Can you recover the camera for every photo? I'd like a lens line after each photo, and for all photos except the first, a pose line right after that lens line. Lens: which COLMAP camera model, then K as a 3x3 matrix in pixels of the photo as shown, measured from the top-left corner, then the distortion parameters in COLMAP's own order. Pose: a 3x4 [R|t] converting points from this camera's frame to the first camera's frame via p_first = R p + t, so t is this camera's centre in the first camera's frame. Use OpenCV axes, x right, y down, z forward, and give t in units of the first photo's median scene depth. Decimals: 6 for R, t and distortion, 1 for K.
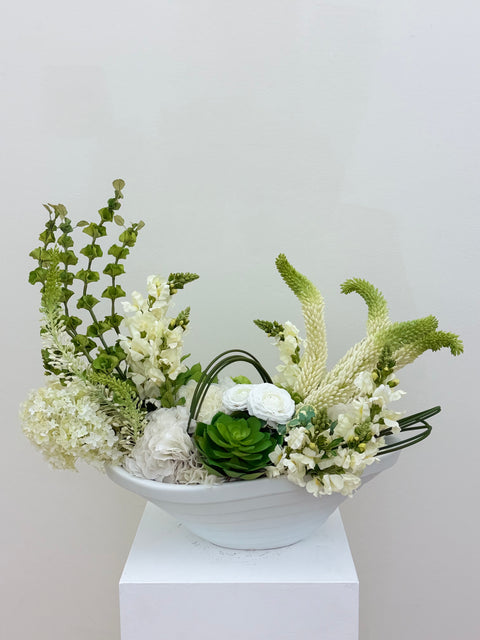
lens RADIAL K [[794.1, 0, 240.6], [0, 794.1, 320.6], [0, 0, 1]] dist [0.130467, 0.000000]
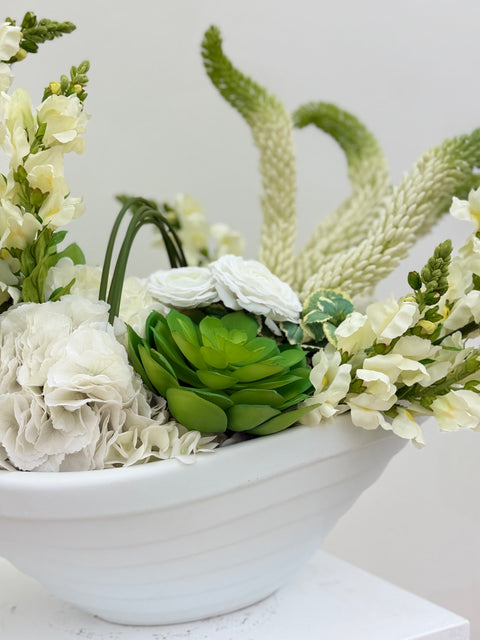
lens RADIAL K [[794.1, 0, 238.4], [0, 794.1, 319.3], [0, 0, 1]] dist [0.130467, 0.000000]
pose [[0.855939, -0.013807, 0.516892, -0.226702], [0.083598, 0.990187, -0.111983, 0.180731], [-0.510274, 0.139062, 0.848694, 0.612776]]
